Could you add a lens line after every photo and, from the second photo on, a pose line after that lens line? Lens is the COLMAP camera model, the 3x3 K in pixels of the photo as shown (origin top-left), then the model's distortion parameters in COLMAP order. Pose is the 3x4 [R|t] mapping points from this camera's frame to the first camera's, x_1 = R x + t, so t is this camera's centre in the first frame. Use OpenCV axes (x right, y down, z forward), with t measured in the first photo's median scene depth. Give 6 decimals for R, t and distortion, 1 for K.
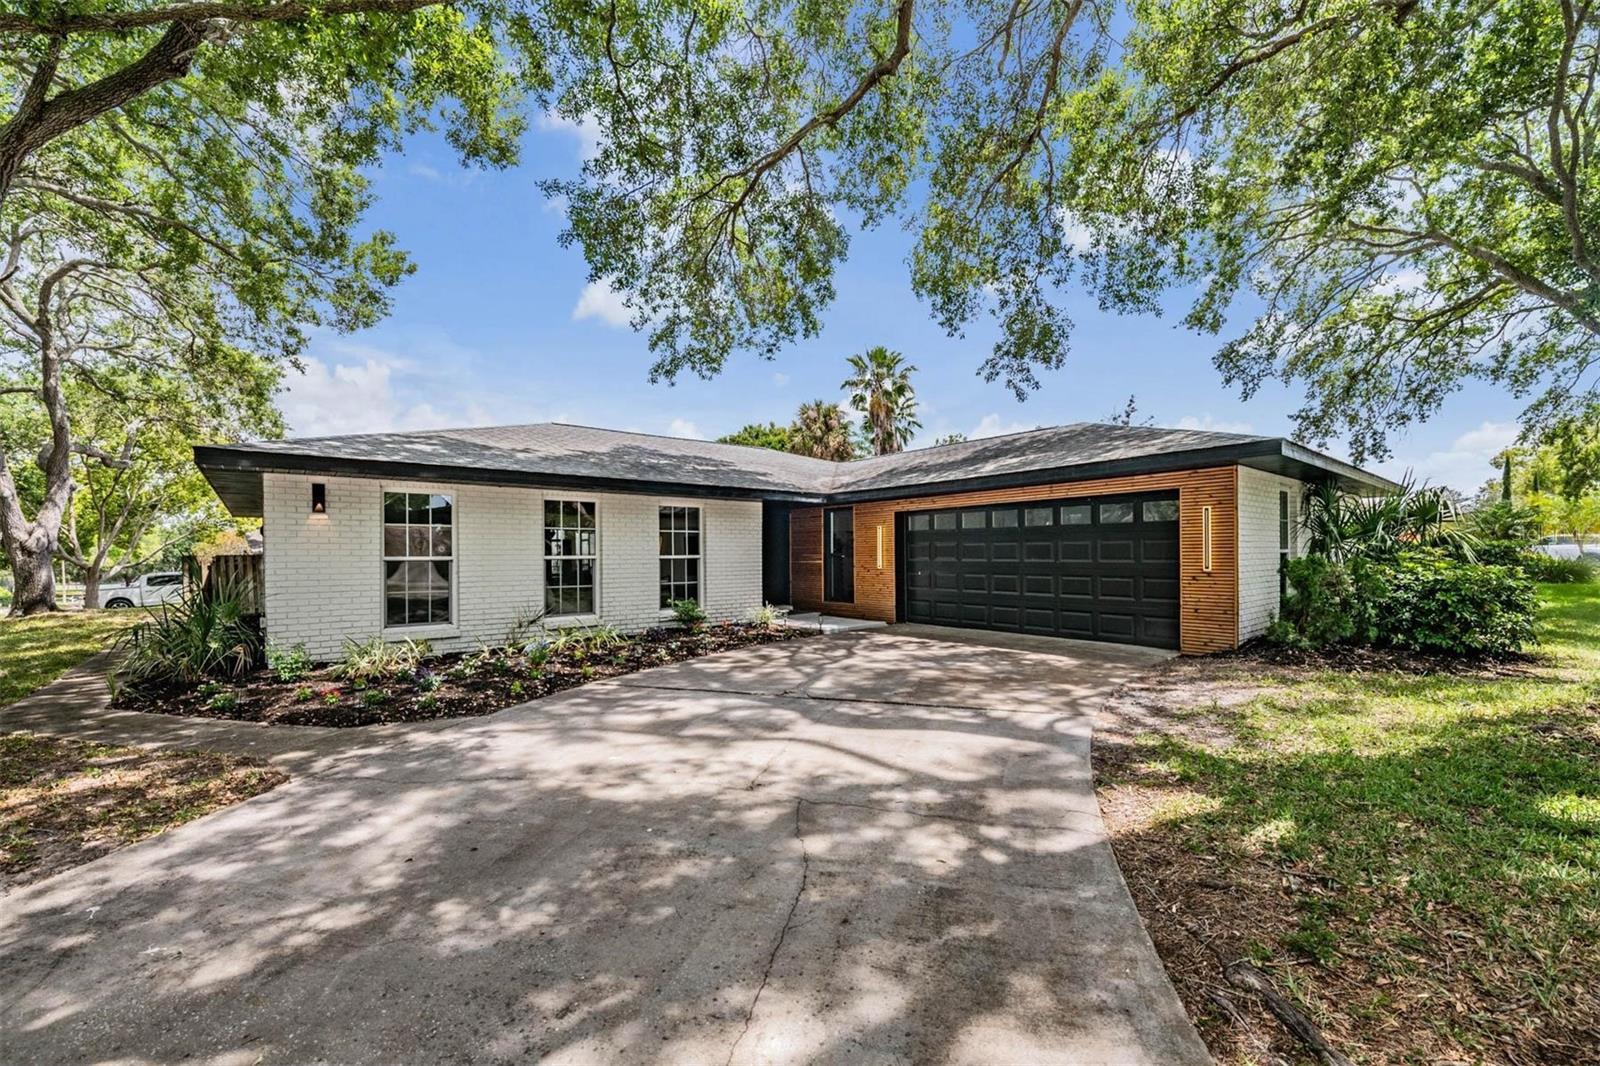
lens RADIAL K [[638.6, 0, 801.7], [0, 638.6, 564.0], [0, 0, 1]] dist [-0.001612, -0.005156]
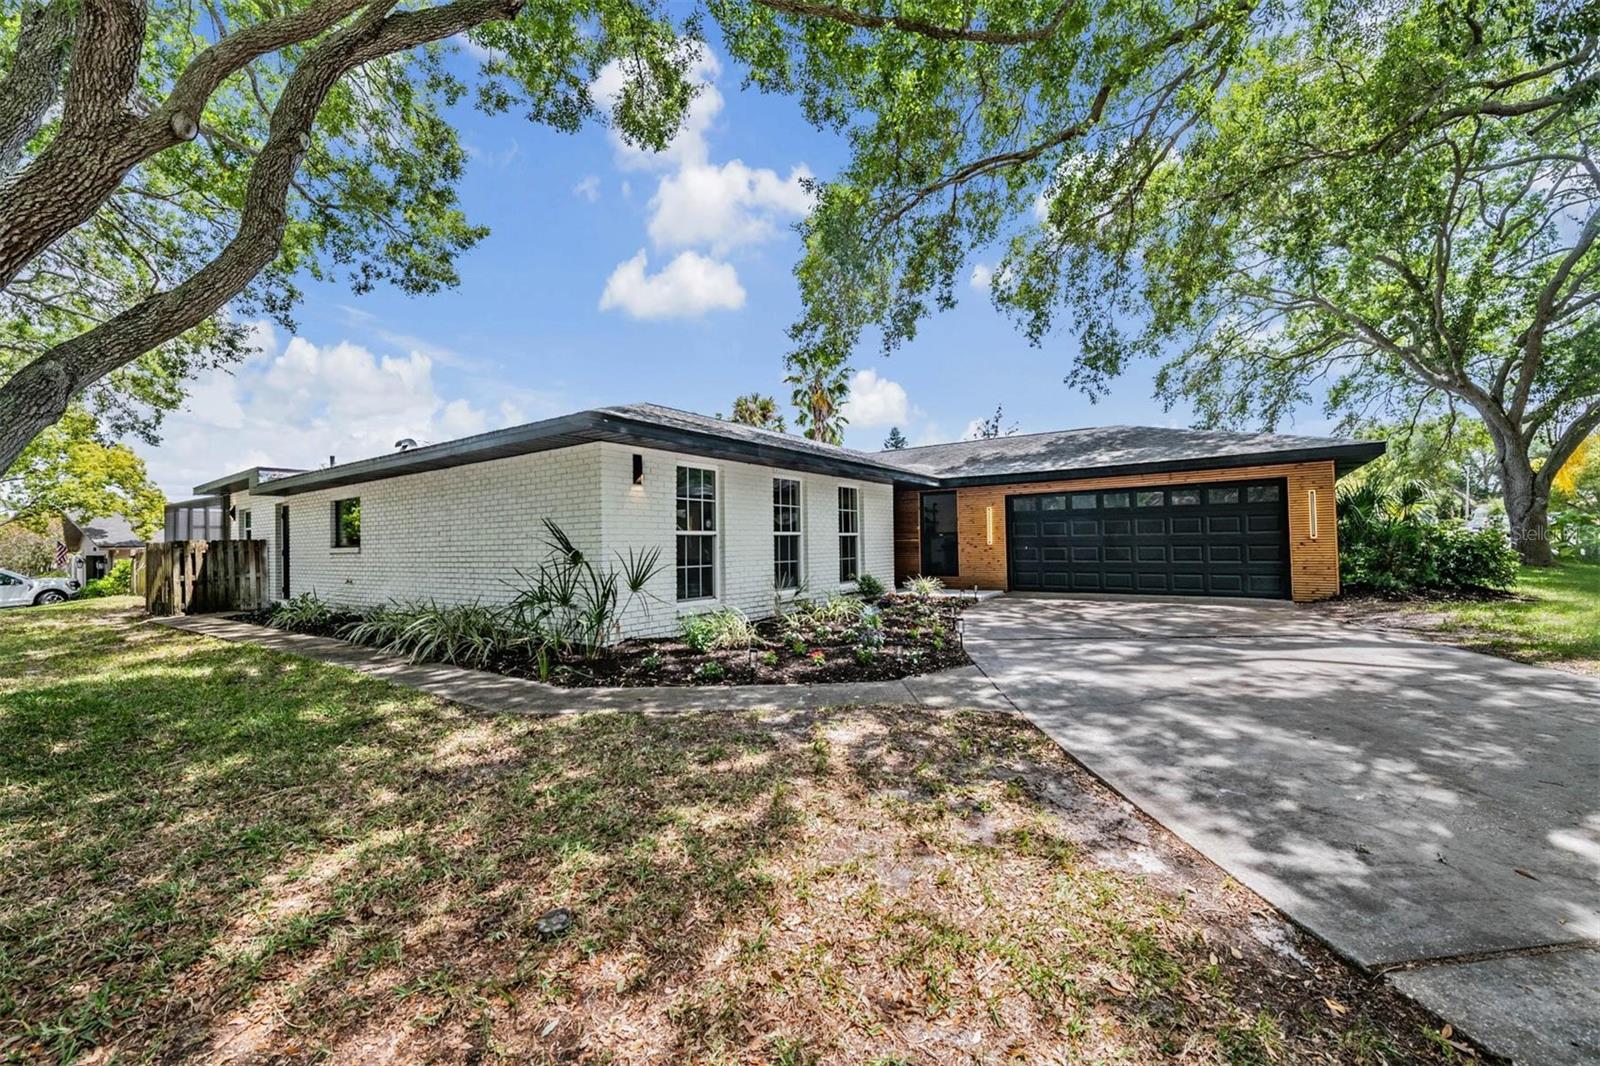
lens RADIAL K [[627.8, 0, 797.4], [0, 627.8, 533.5], [0, 0, 1]] dist [-0.005710, -0.003846]
pose [[0.964921, -0.005592, 0.262481, -0.565041], [0.014714, 0.999354, -0.032802, 0.021272], [-0.262128, 0.035514, 0.964379, 0.010396]]
